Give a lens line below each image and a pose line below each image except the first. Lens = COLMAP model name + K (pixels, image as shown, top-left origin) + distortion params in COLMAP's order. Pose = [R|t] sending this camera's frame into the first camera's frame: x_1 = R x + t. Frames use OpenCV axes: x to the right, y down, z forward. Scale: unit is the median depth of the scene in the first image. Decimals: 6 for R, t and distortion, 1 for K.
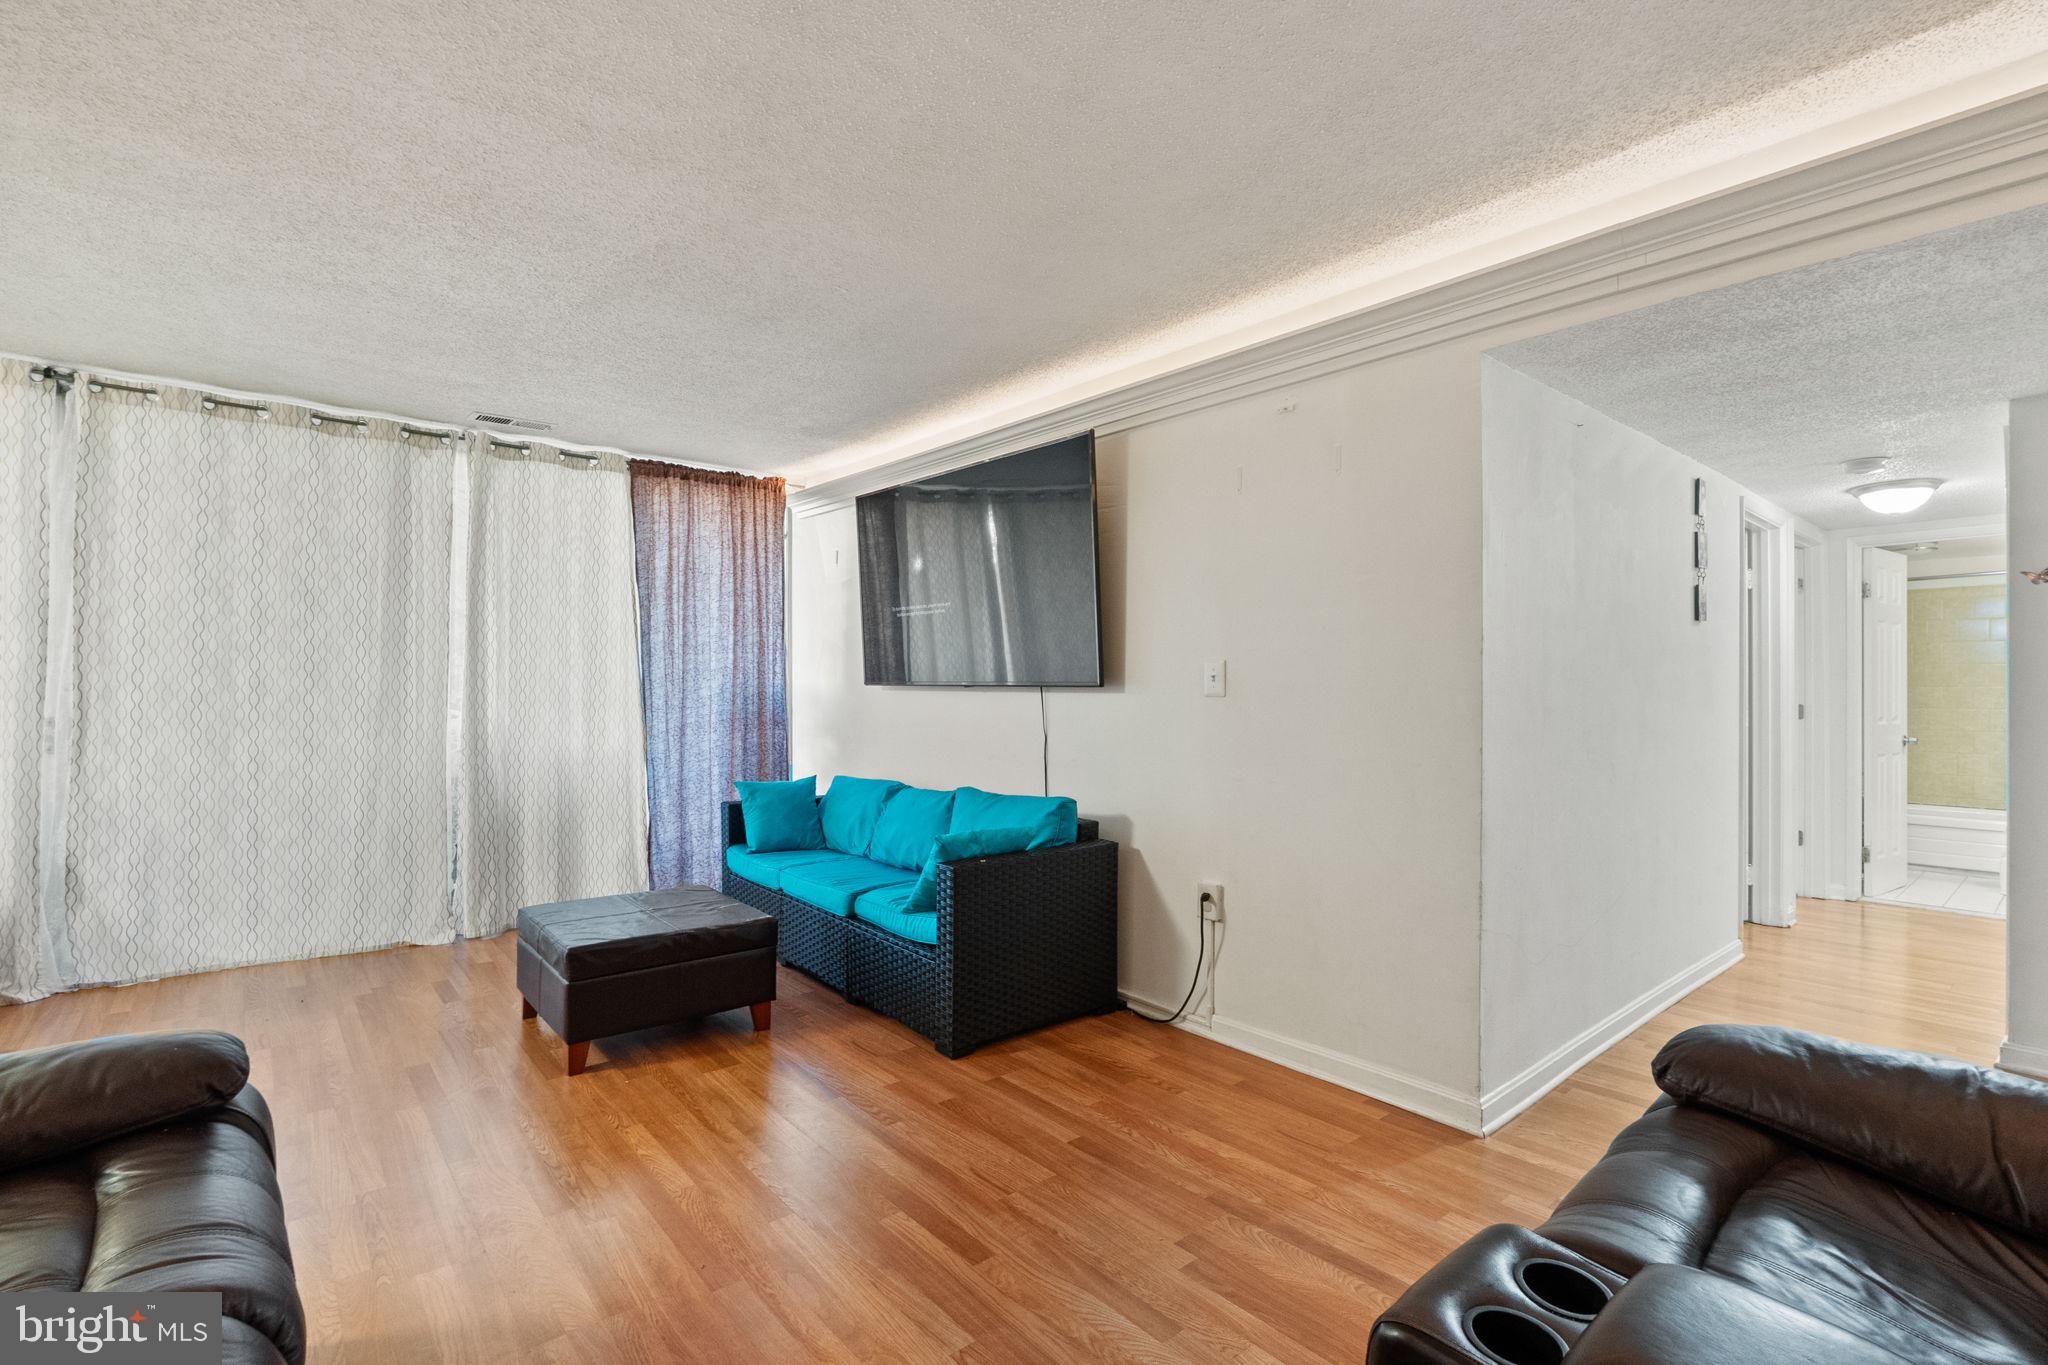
lens RADIAL K [[933.6, 0, 1015.4], [0, 933.6, 683.5], [0, 0, 1]] dist [-0.013510, 0.000096]
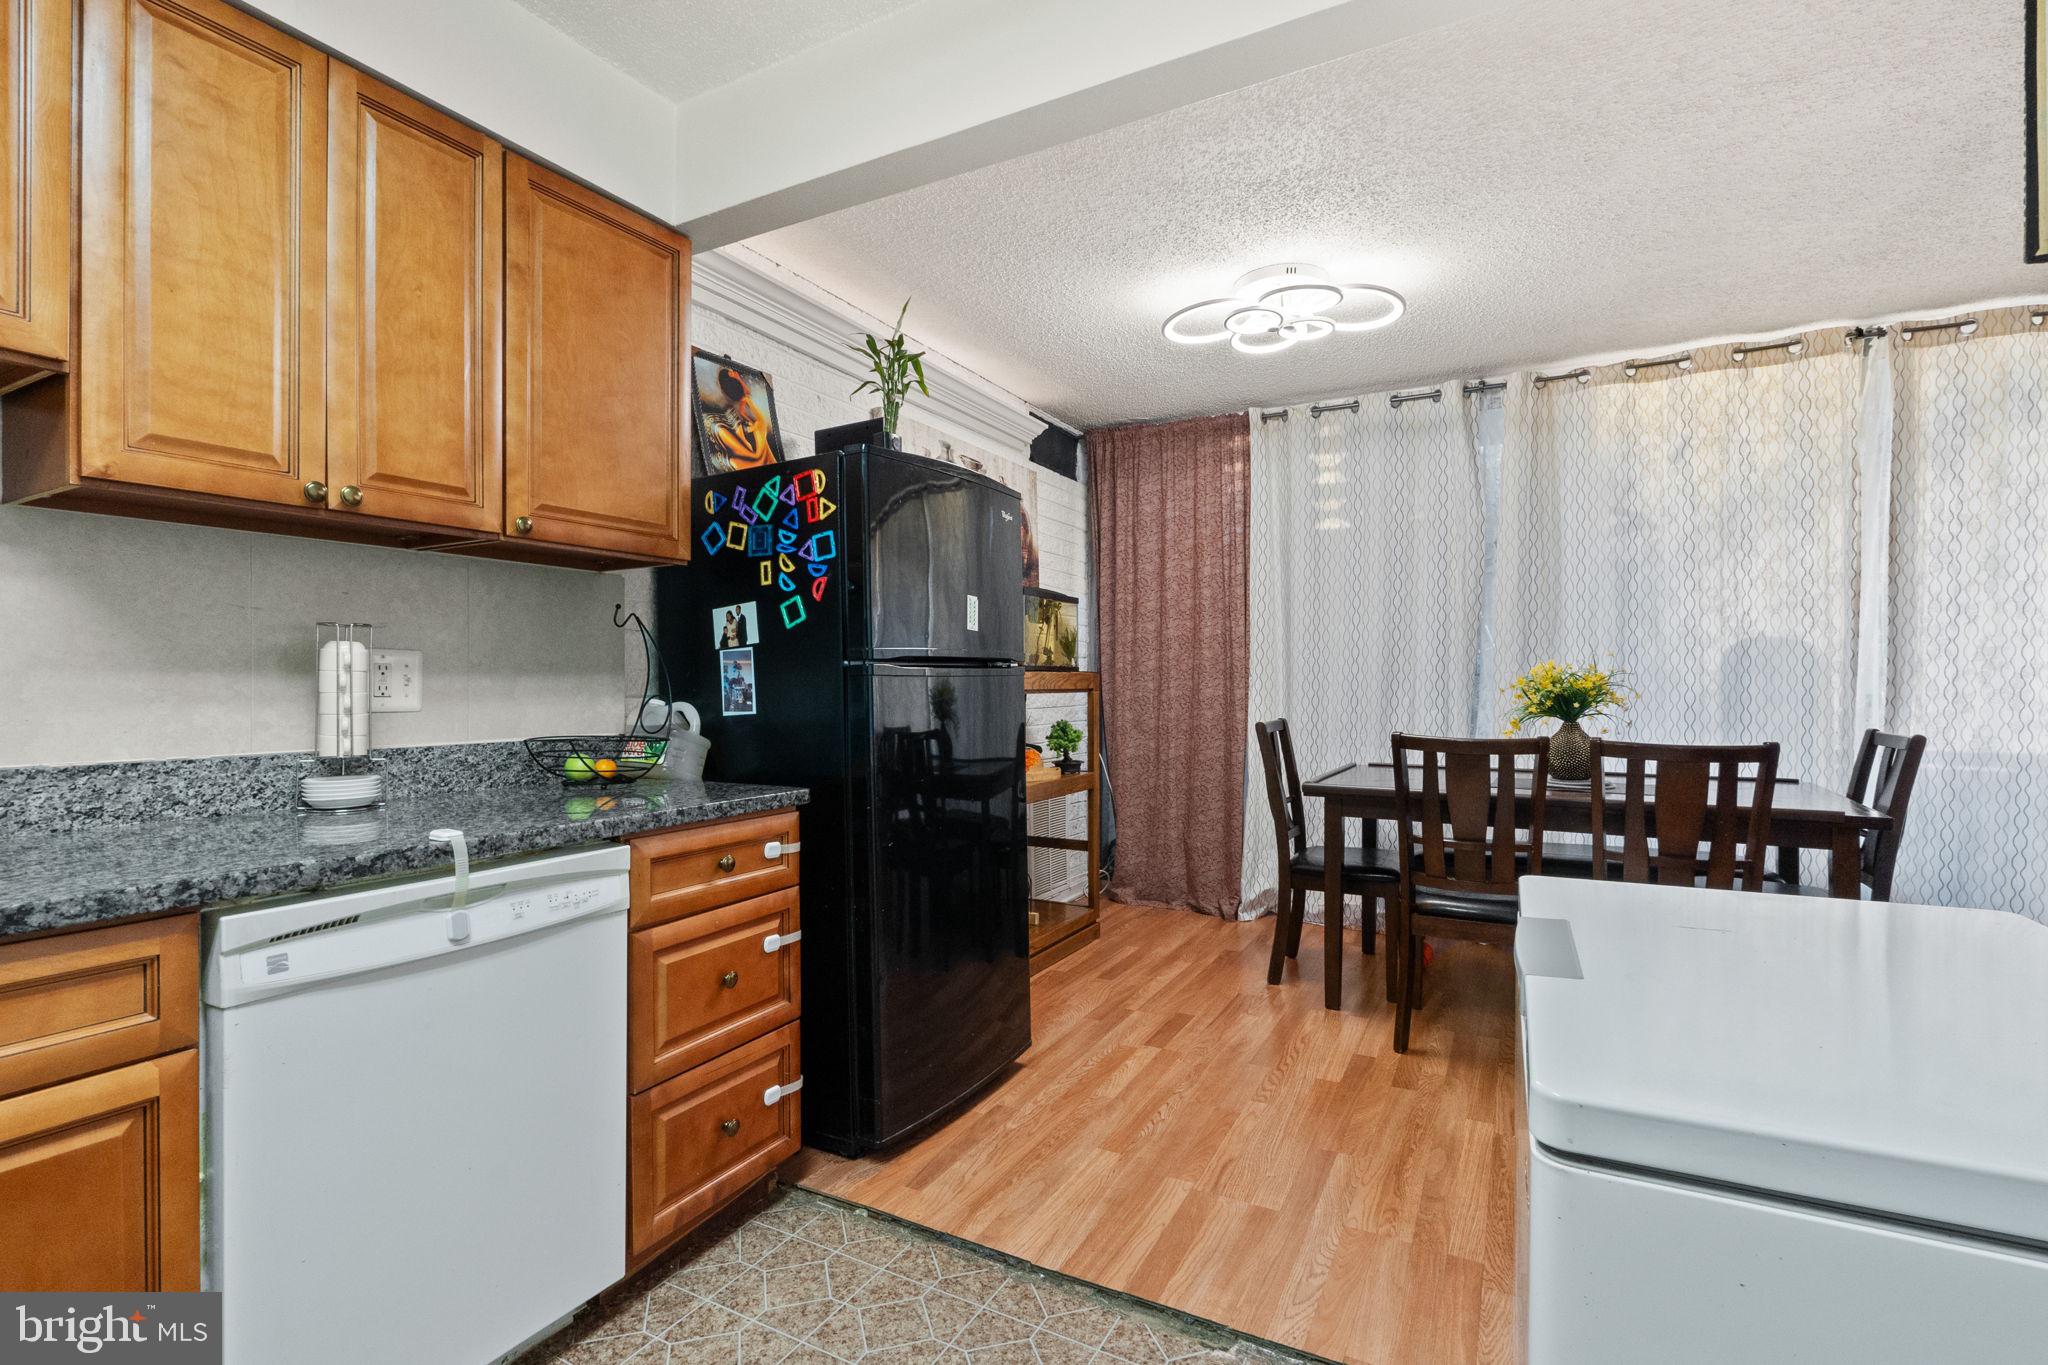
lens RADIAL K [[938.2, 0, 1015.1], [0, 938.2, 688.4], [0, 0, 1]] dist [-0.013513, 0.000667]
pose [[0.368293, 0.001302, -0.929709, -0.451283], [0.007710, 0.999960, 0.004455, 0.018481], [0.929678, -0.008809, 0.368269, -0.161376]]
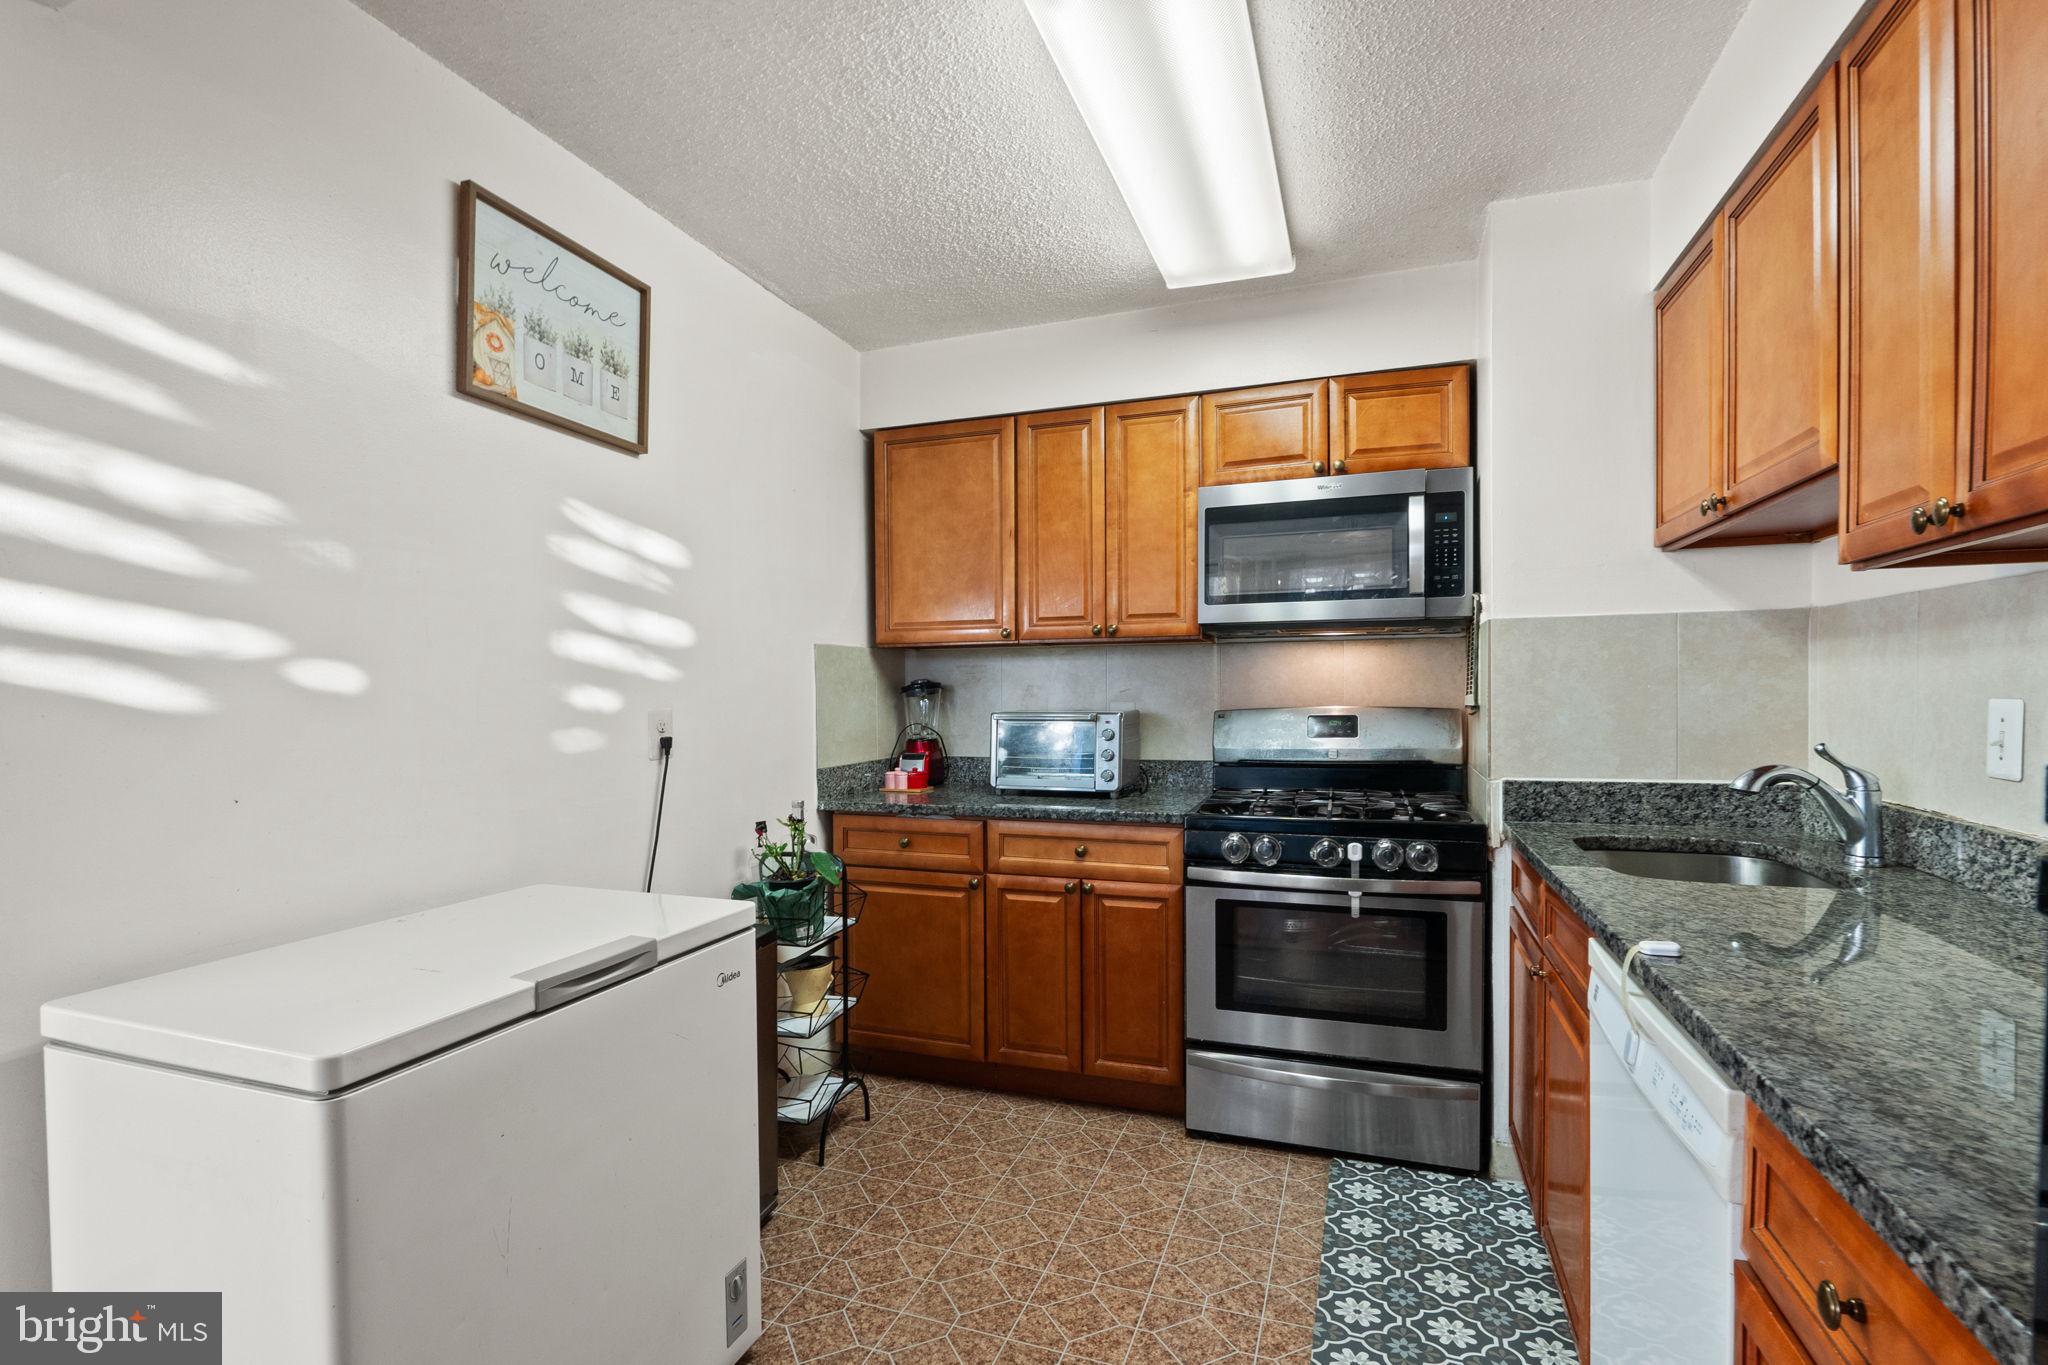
lens RADIAL K [[947.5, 0, 1018.4], [0, 947.5, 711.6], [0, 0, 1]] dist [-0.015188, 0.006303]
pose [[-0.503008, -0.019369, 0.864065, -1.045674], [0.003026, 0.999703, 0.024172, -0.012250], [-0.864277, 0.014774, -0.502800, 0.111369]]
